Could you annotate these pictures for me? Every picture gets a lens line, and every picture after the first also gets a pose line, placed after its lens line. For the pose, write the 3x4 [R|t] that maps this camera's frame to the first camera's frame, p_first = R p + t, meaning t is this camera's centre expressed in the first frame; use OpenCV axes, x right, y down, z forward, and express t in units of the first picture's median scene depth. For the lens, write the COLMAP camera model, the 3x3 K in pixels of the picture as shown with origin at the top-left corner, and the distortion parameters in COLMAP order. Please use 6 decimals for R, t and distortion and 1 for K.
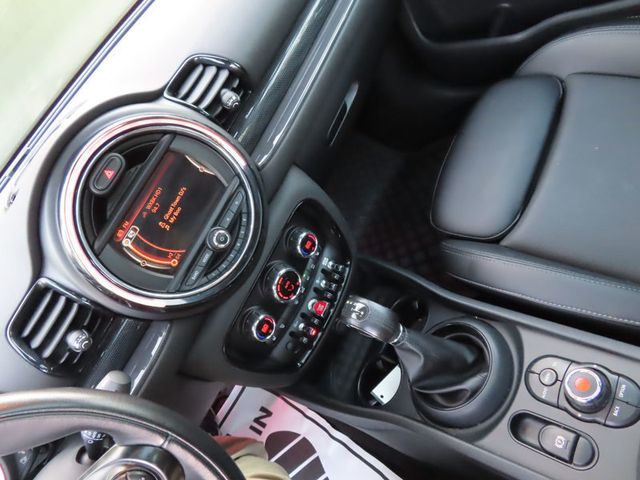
lens RADIAL K [[455.3, 0, 320.0], [0, 455.3, 238.9], [0, 0, 1]] dist [-0.012387, 0.009561]
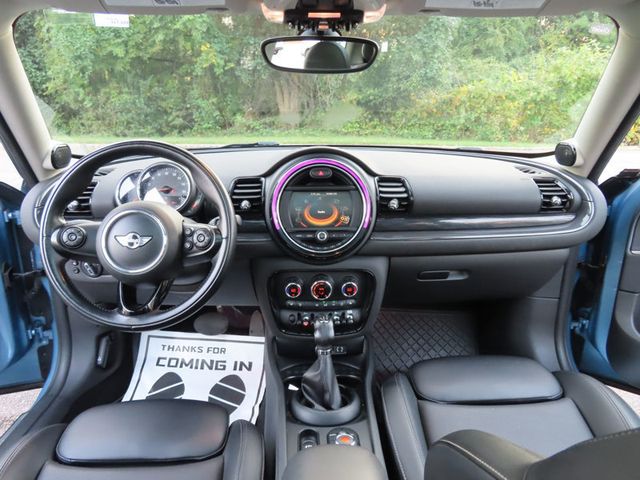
lens RADIAL K [[455.3, 0, 319.8], [0, 455.3, 241.8], [0, 0, 1]] dist [-0.012387, 0.009561]
pose [[0.468371, 0.752441, -0.463099, 0.628962], [-0.853838, 0.520216, -0.018313, 0.051239], [0.227133, 0.403989, 0.886117, -0.613857]]
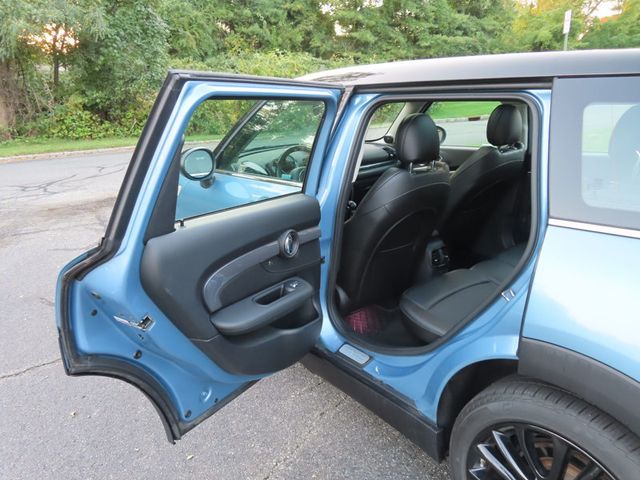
lens RADIAL K [[455.3, 0, 323.2], [0, 455.3, 237.6], [0, 0, 1]] dist [-0.012387, 0.009561]
pose [[0.790648, 0.608880, -0.064358, 0.383424], [-0.564471, 0.684168, -0.461829, 2.795435], [-0.237167, 0.401472, 0.884631, -3.062554]]
